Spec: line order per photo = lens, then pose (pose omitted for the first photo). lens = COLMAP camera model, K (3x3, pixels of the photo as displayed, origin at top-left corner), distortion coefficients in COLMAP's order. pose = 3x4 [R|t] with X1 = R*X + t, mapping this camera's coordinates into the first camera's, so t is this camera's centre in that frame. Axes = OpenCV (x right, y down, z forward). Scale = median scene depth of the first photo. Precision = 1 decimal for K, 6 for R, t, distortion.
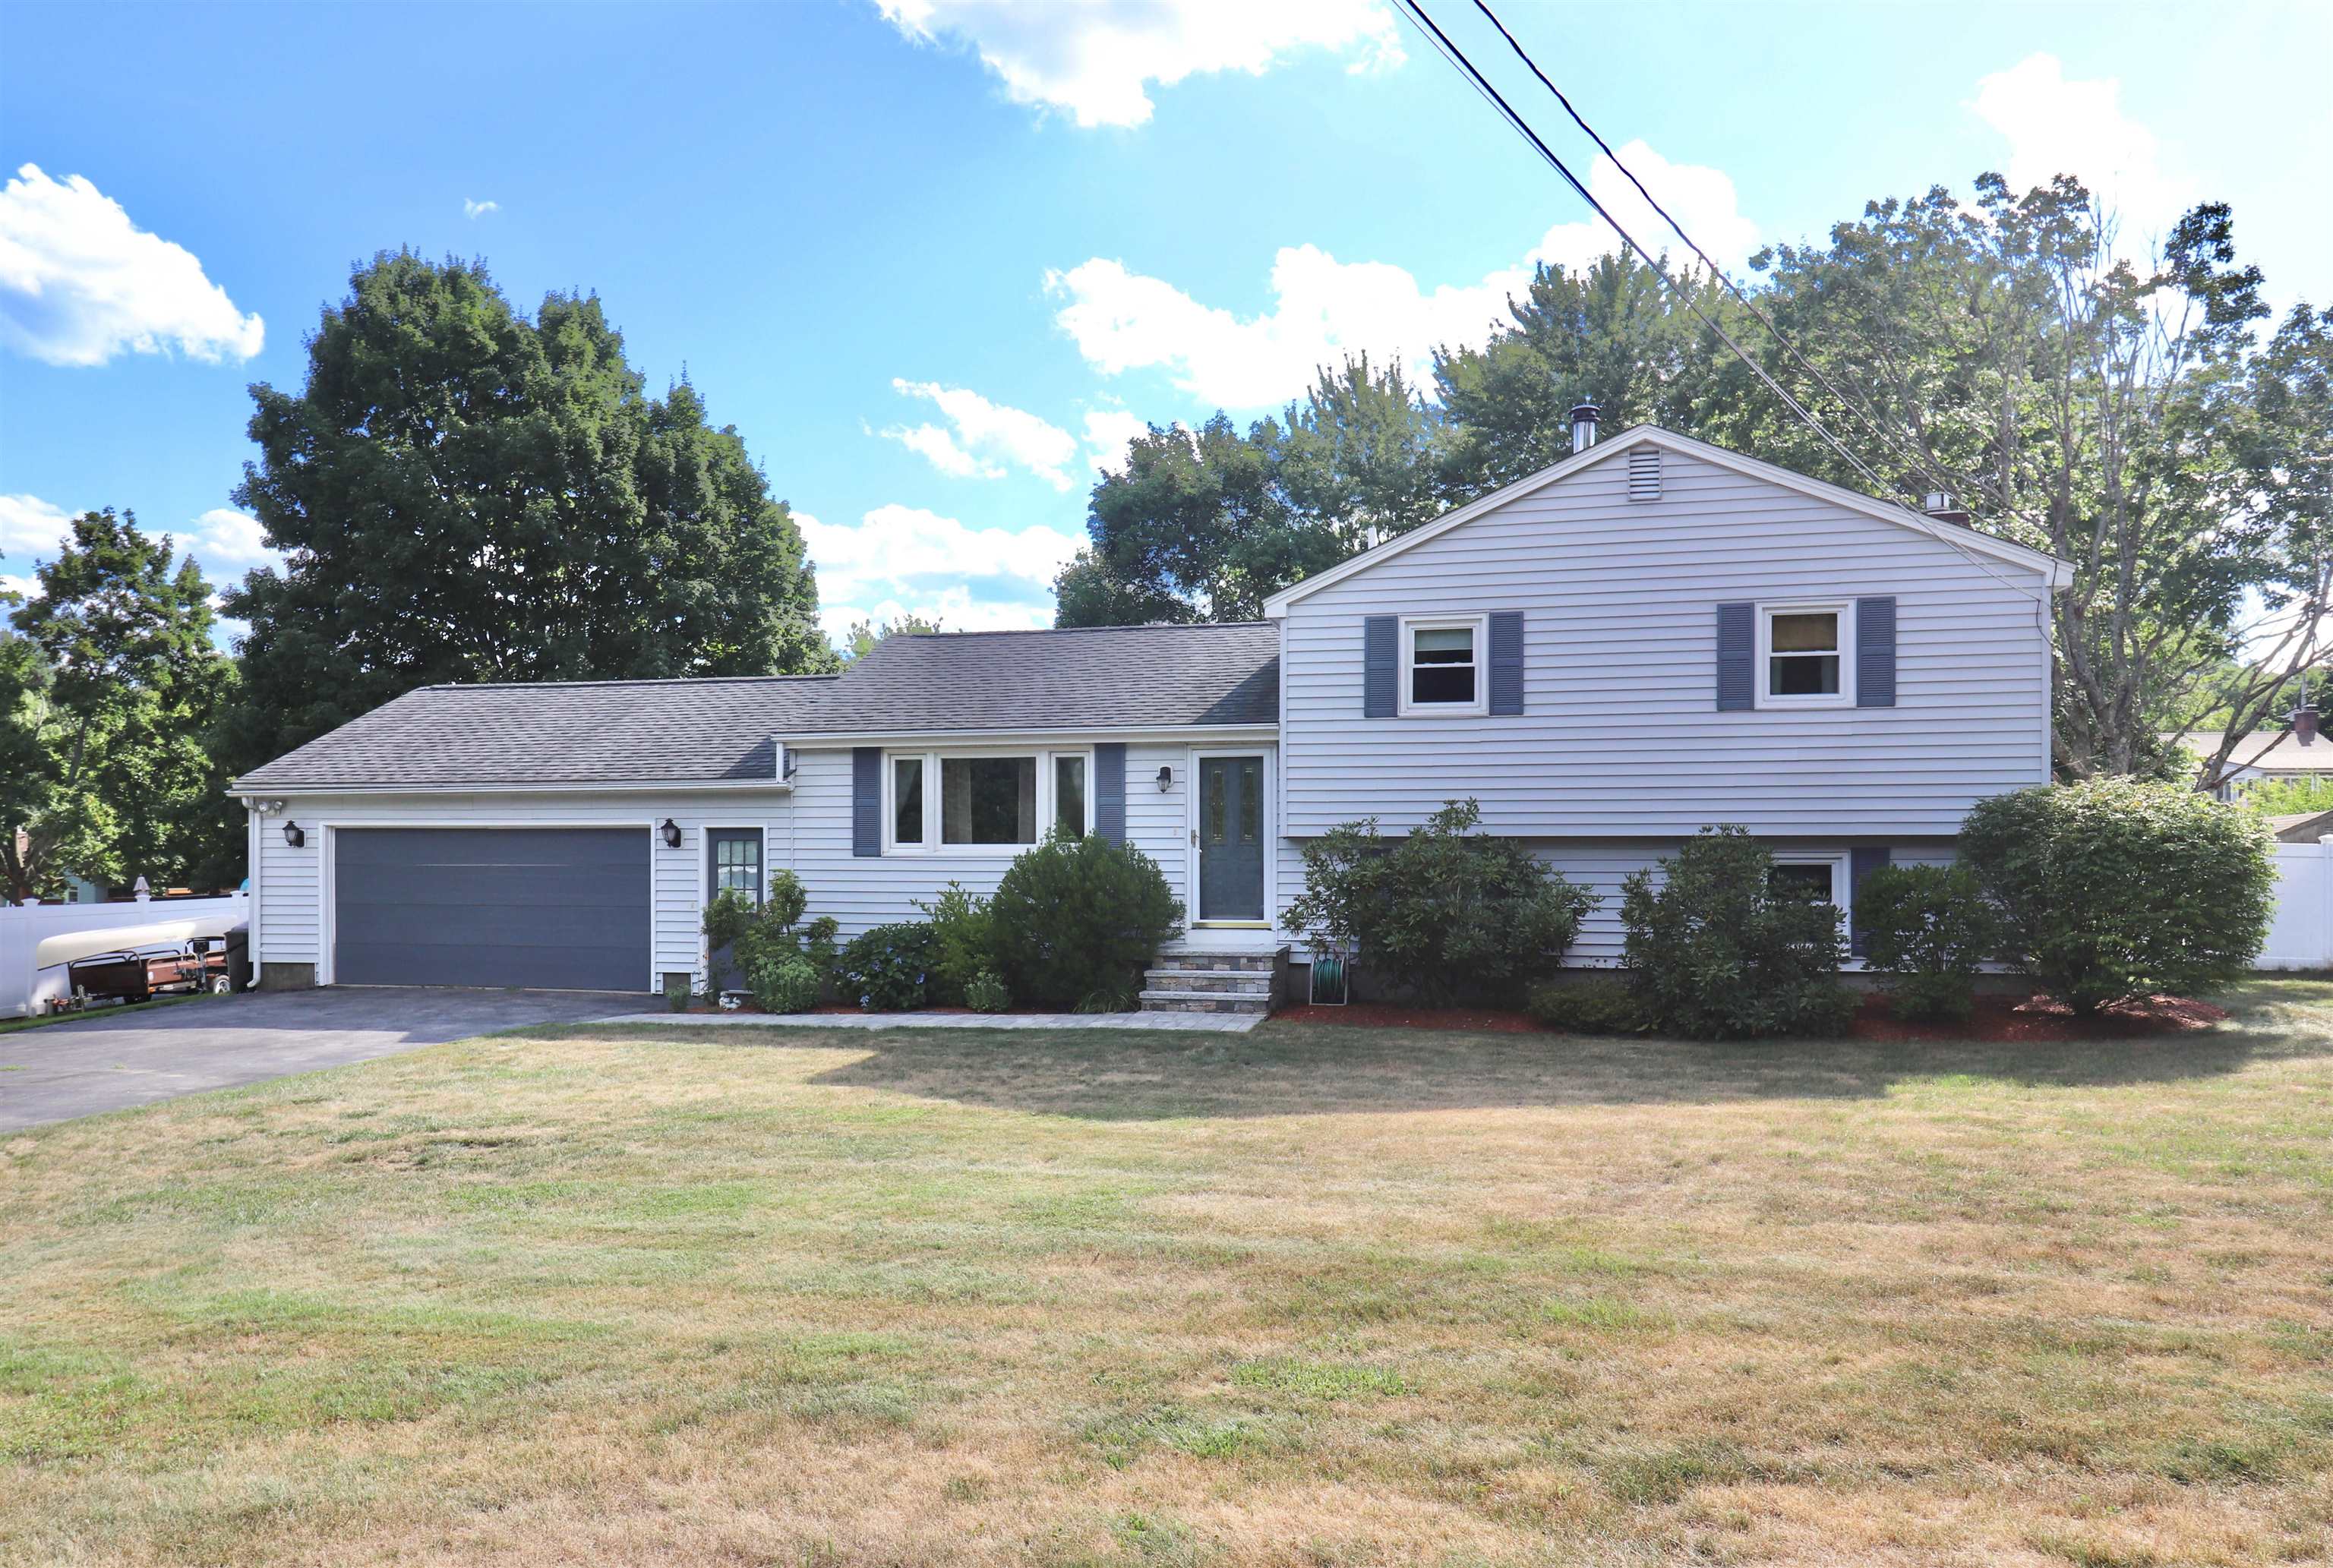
lens RADIAL K [[1504.7, 0, 1166.5], [0, 1504.7, 784.0], [0, 0, 1]] dist [0.001349, 0.000039]
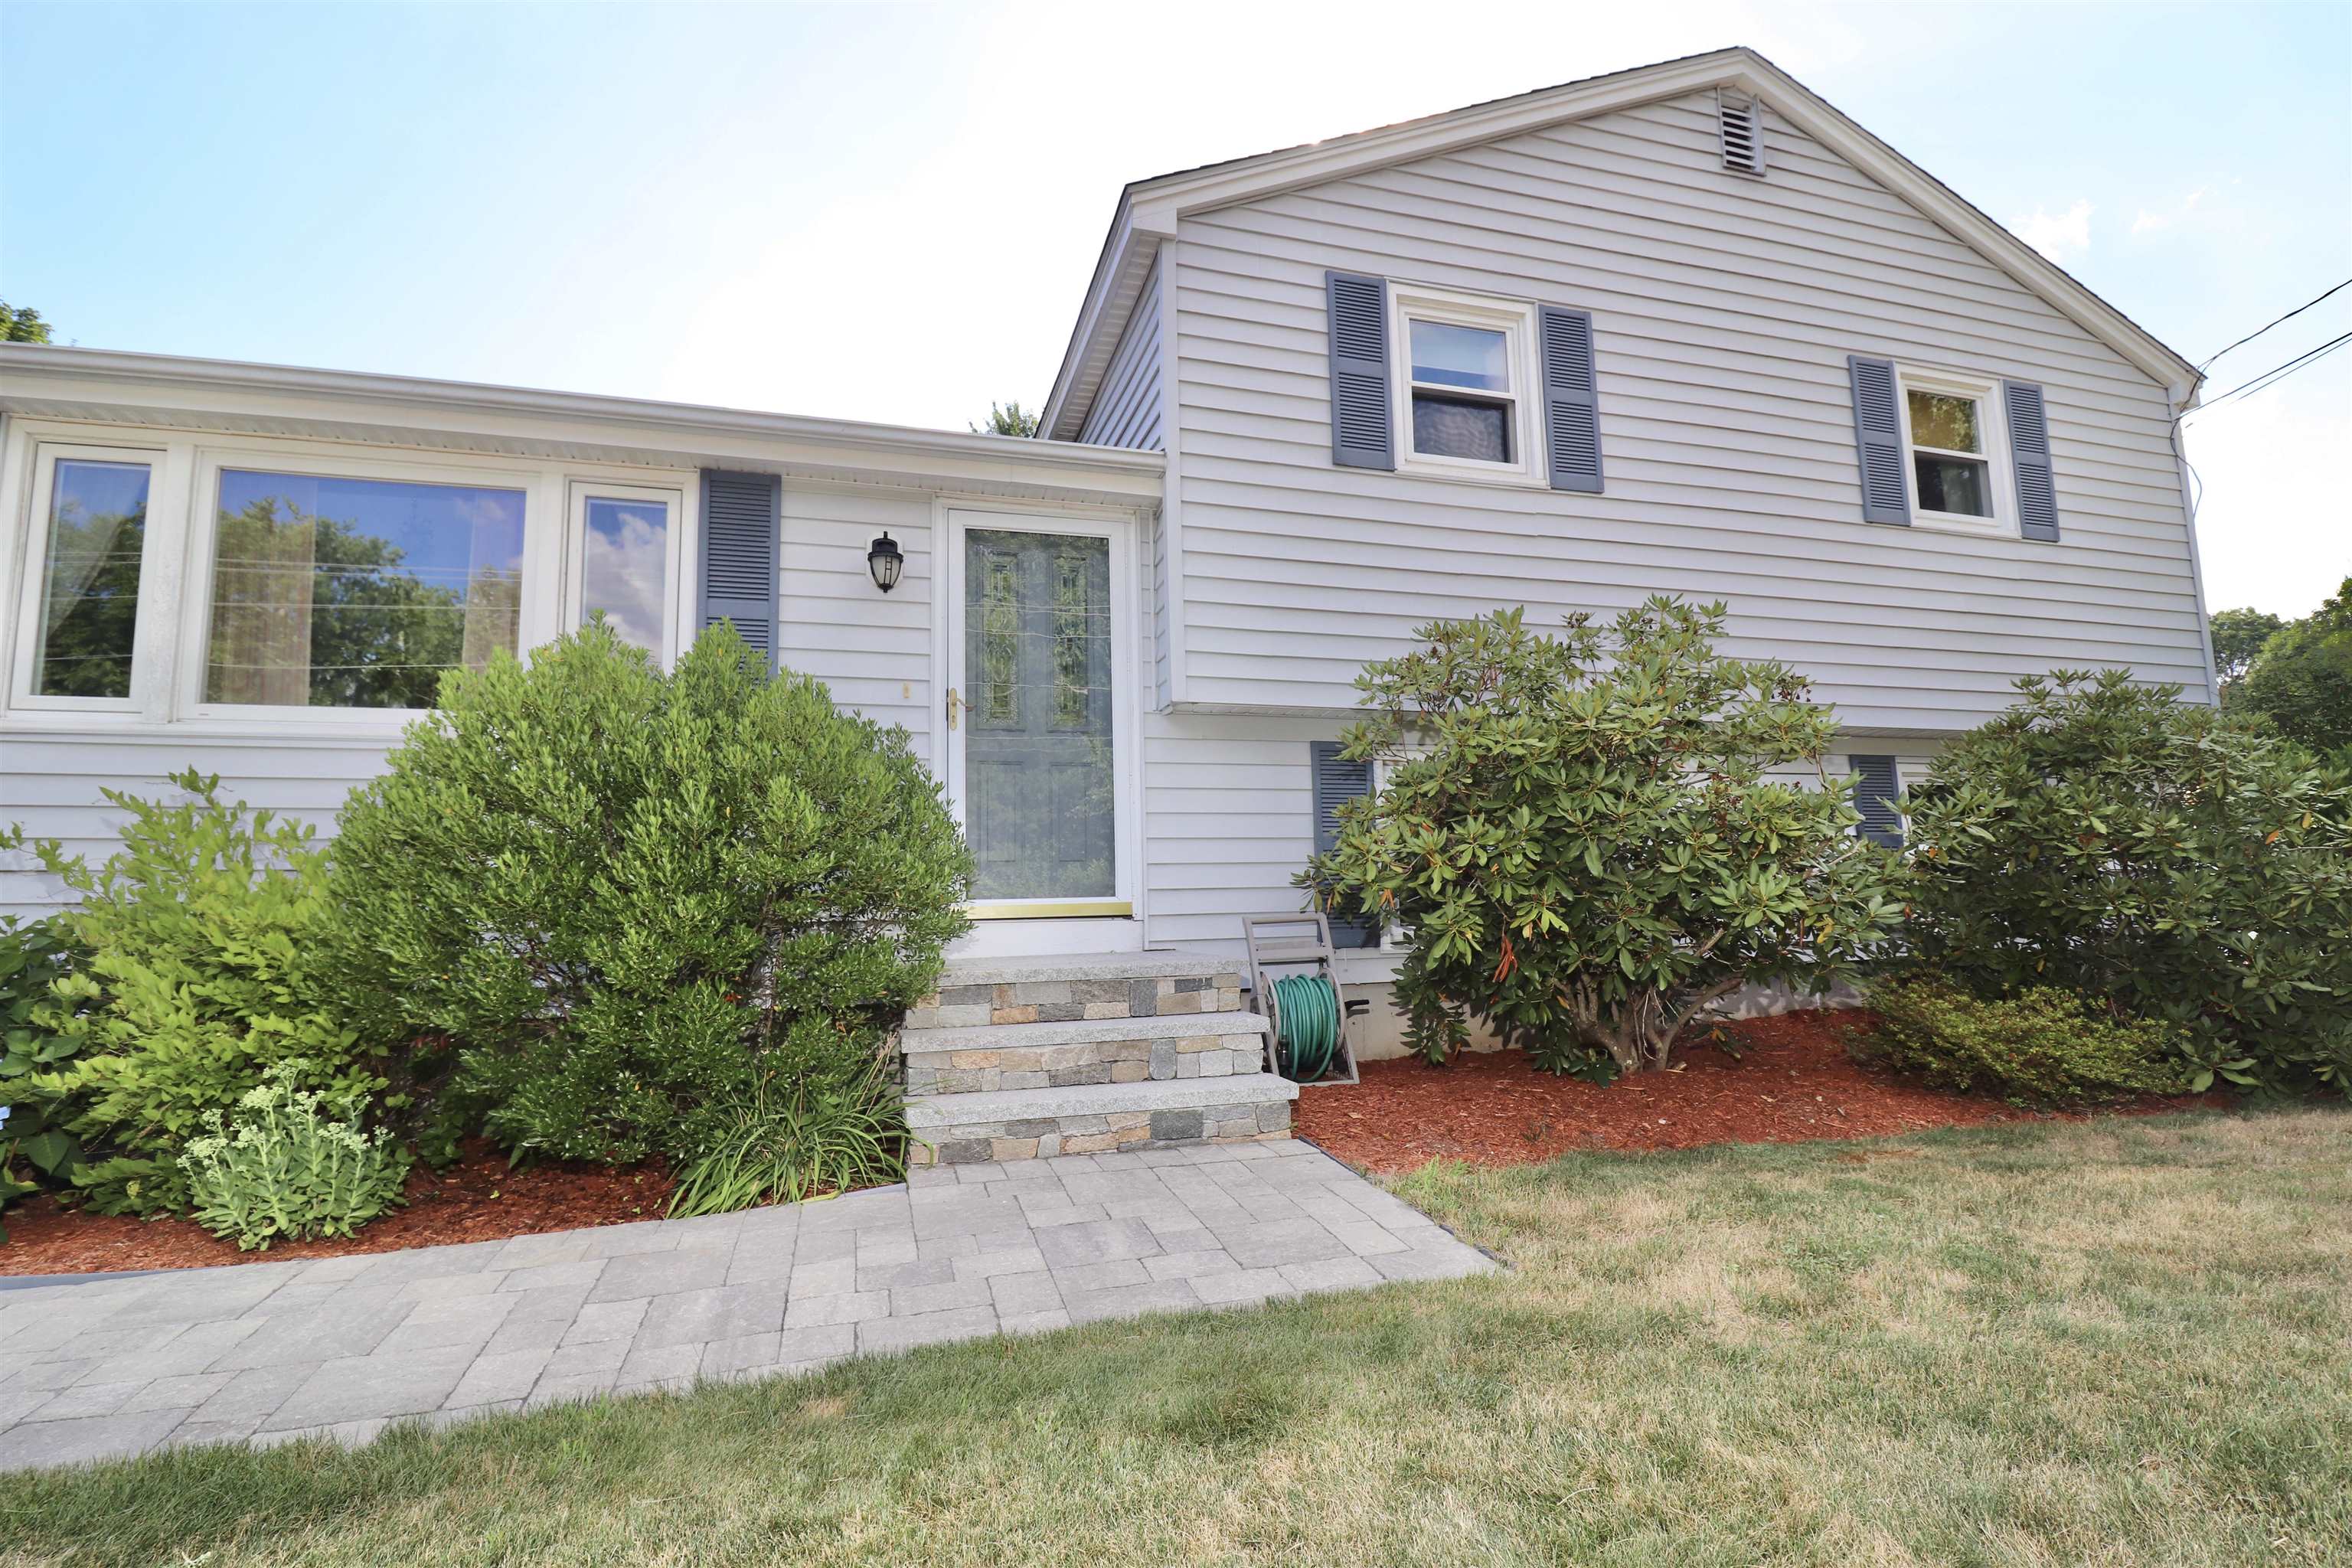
lens RADIAL K [[1049.7, 0, 1144.0], [0, 1049.7, 756.6], [0, 0, 1]] dist [-0.018893, -0.000312]
pose [[0.872383, 0.053646, 0.485870, -0.081809], [0.002262, 0.993506, -0.113757, 0.088522], [-0.488817, 0.100338, 0.866597, 0.762299]]
